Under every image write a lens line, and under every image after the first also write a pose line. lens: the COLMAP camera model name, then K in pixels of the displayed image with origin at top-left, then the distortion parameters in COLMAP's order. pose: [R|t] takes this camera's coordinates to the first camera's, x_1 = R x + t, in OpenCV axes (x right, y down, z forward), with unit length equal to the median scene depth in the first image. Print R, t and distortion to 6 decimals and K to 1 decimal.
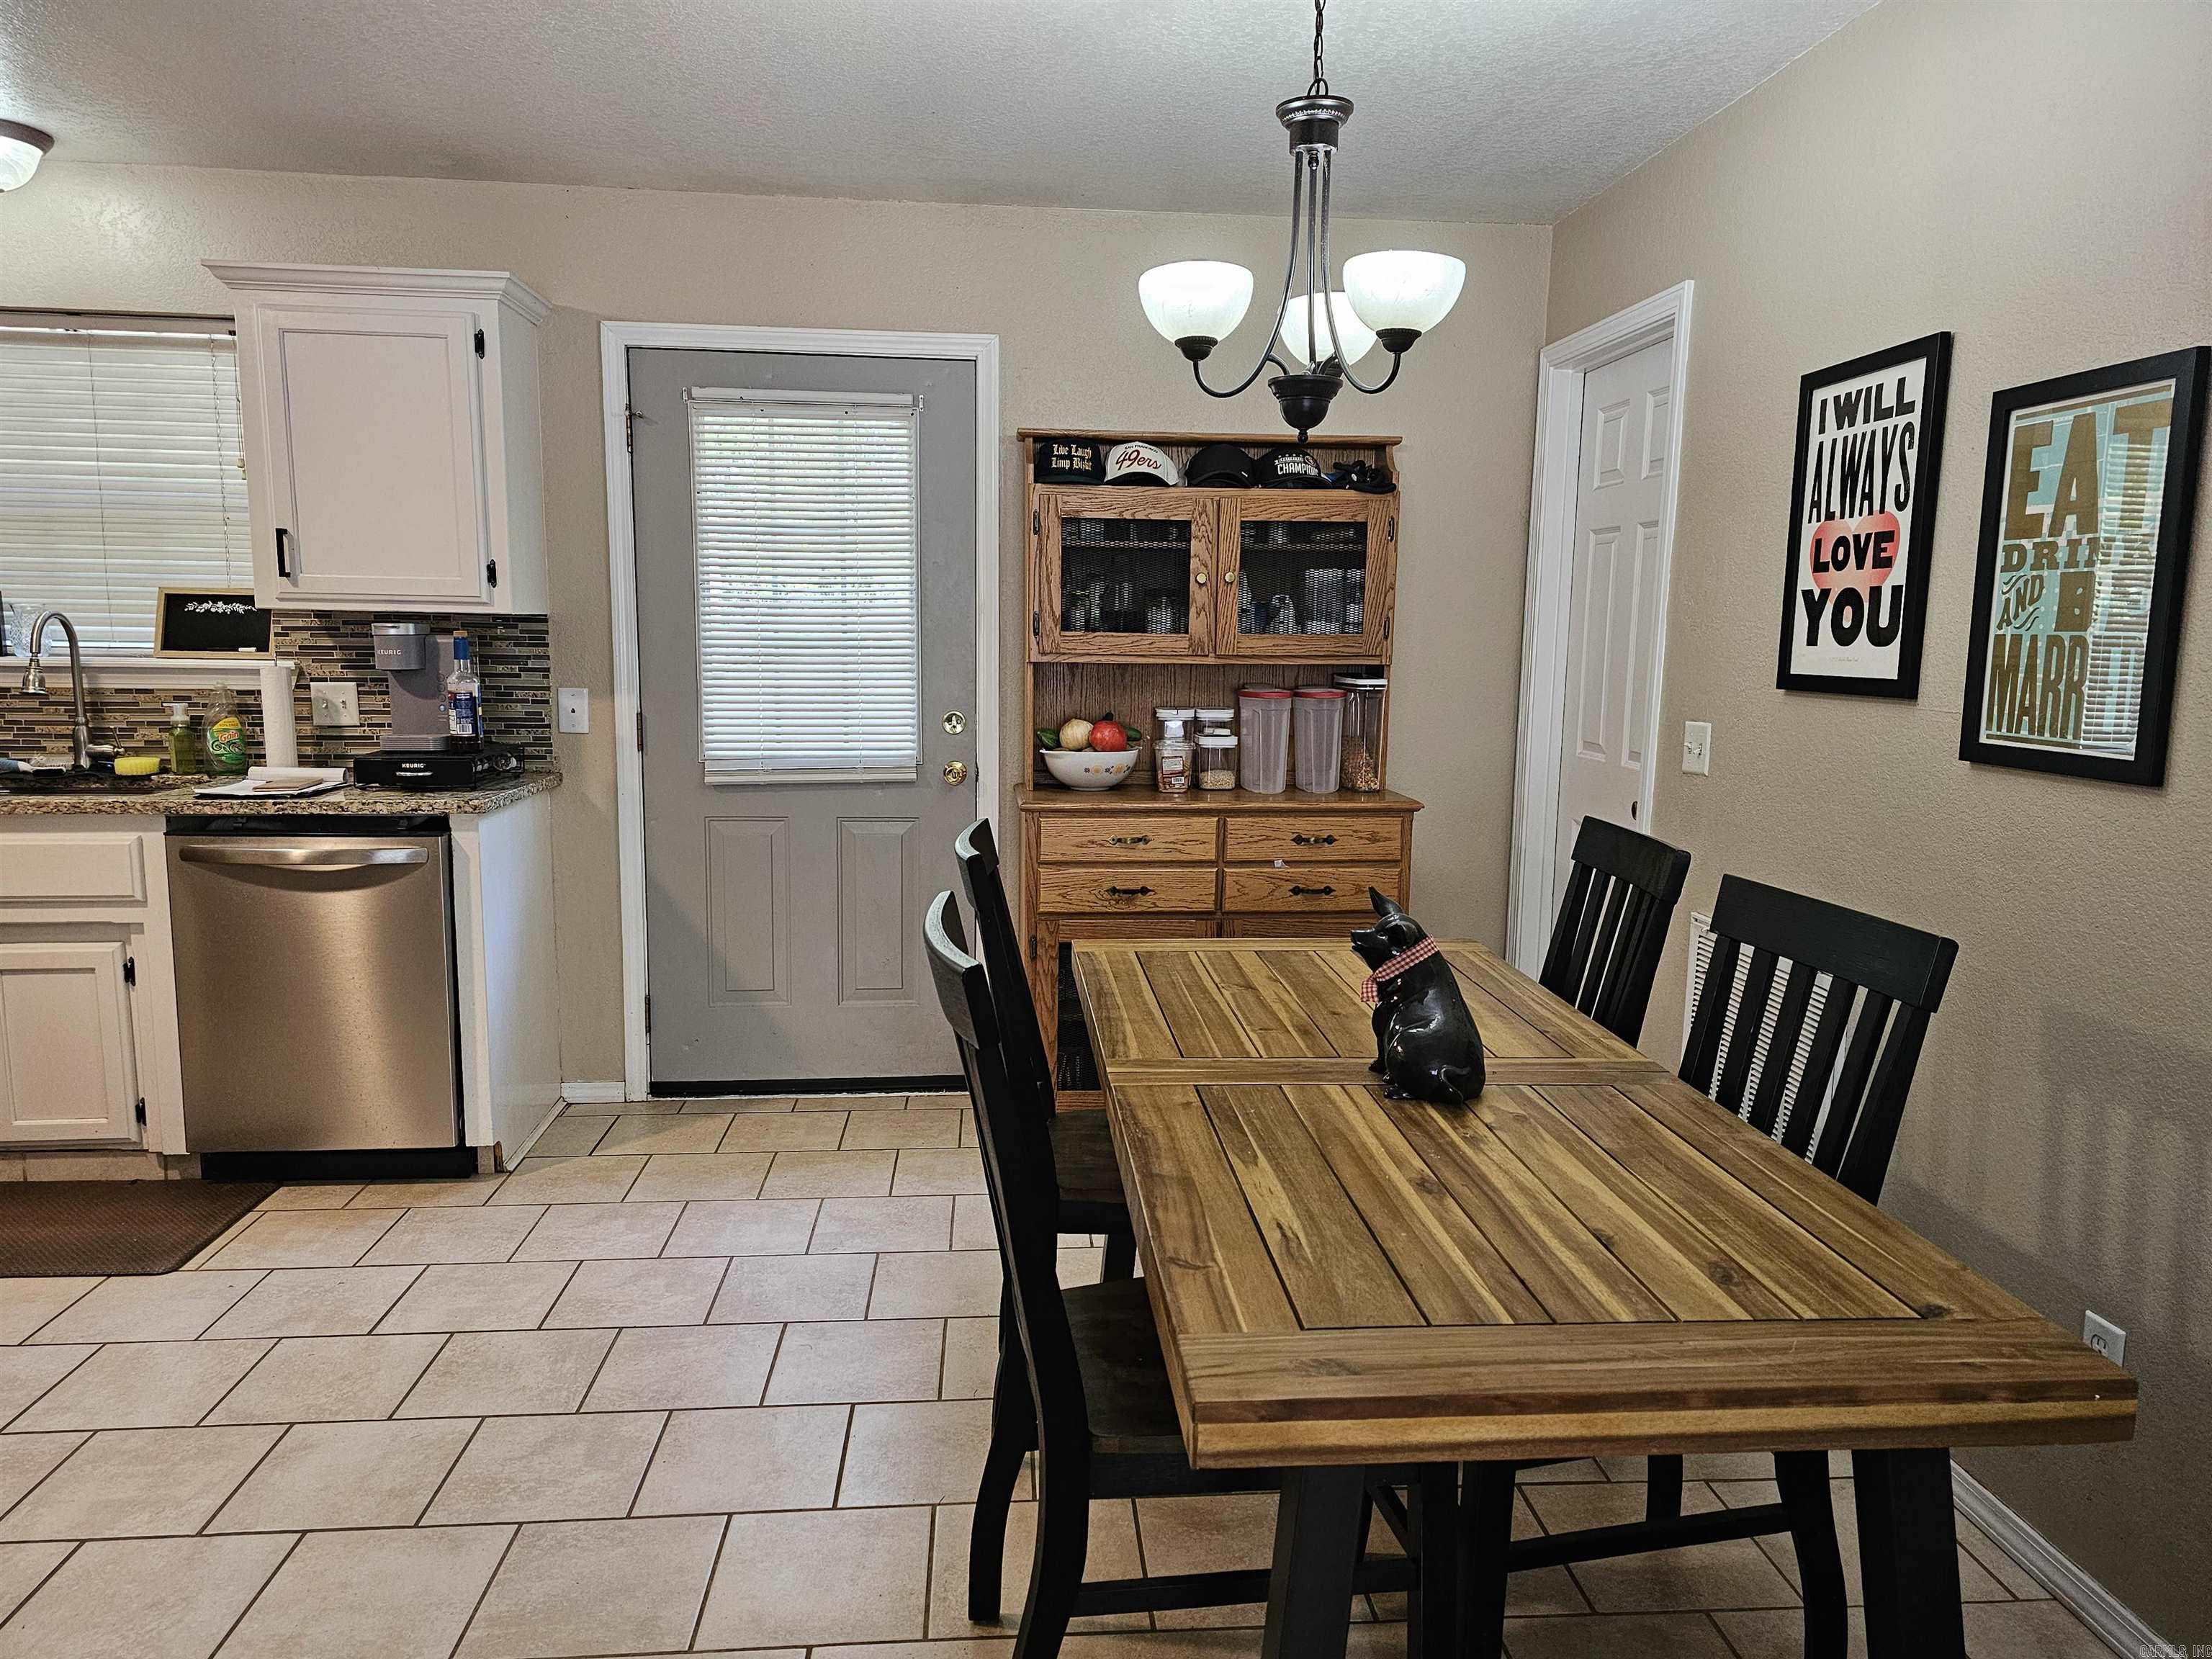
lens RADIAL K [[1494.7, 0, 1111.2], [0, 1494.7, 843.4], [0, 0, 1]] dist [0.073389, -0.072315]
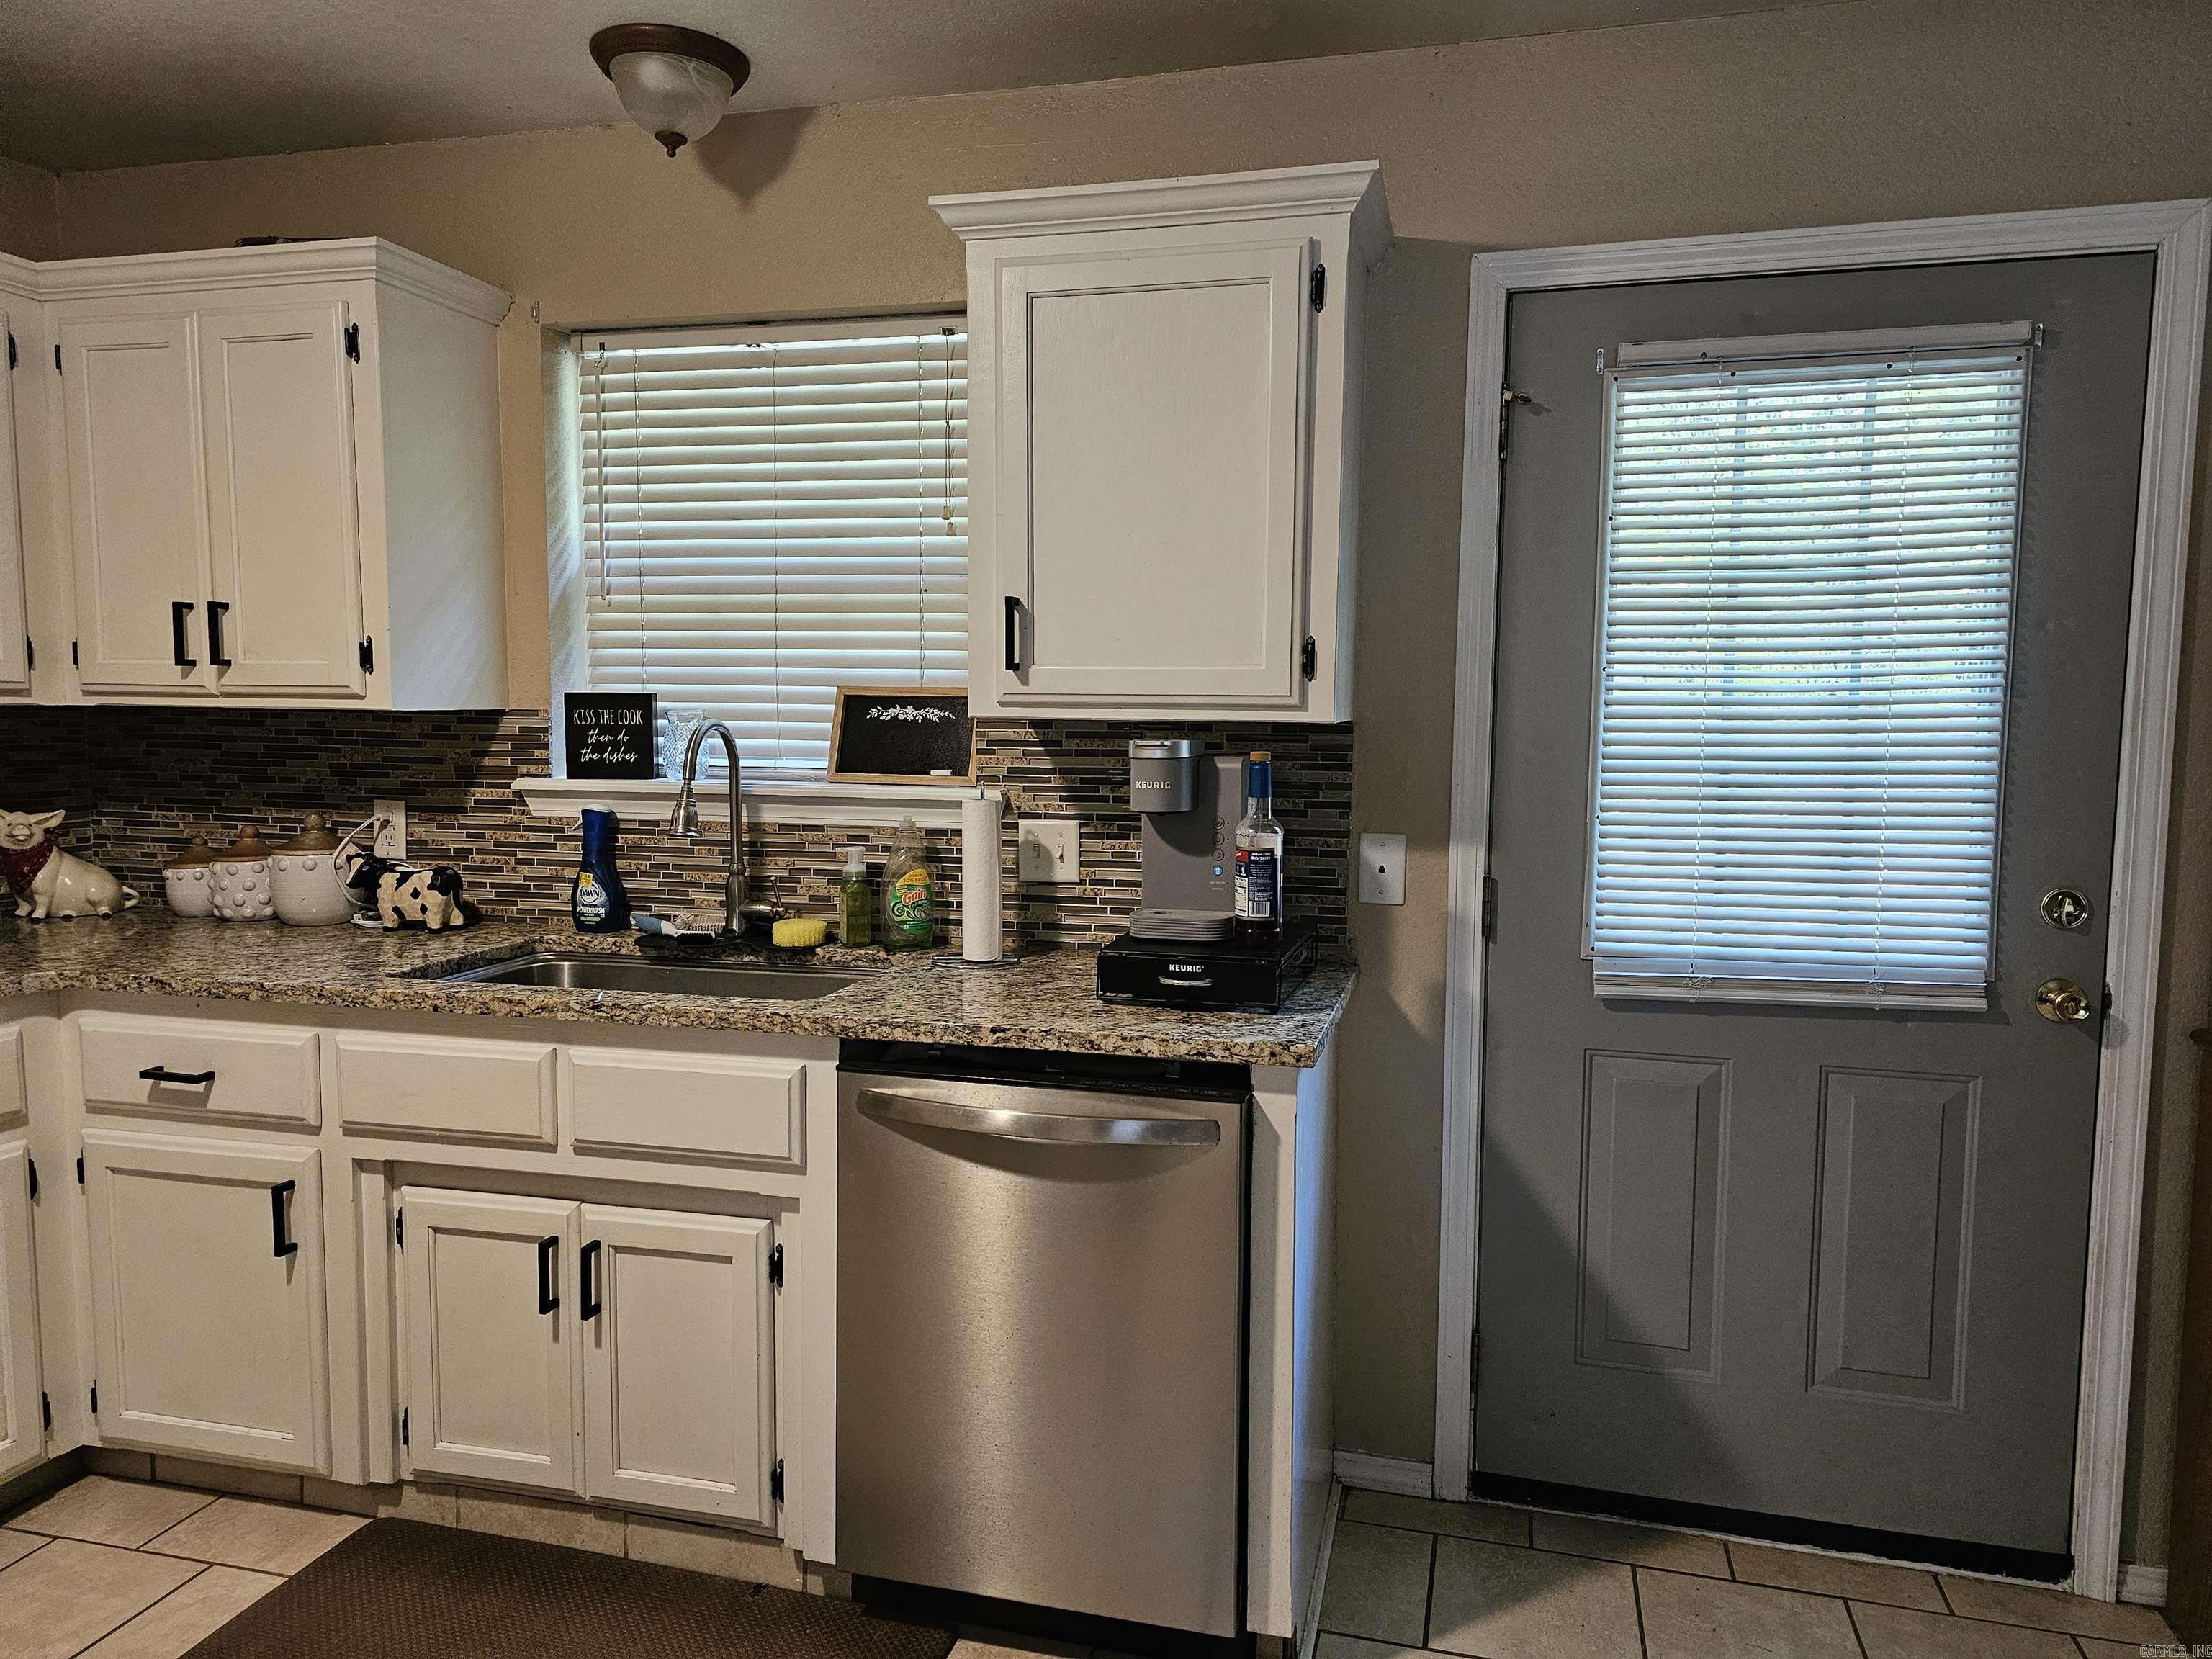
lens RADIAL K [[1494.7, 0, 1111.2], [0, 1494.7, 843.4], [0, 0, 1]] dist [0.073389, -0.072315]
pose [[0.940373, 0.027494, -0.339031, -0.258693], [-0.046584, 0.997746, -0.048298, -0.065121], [0.336939, 0.061211, 0.939535, 0.375300]]
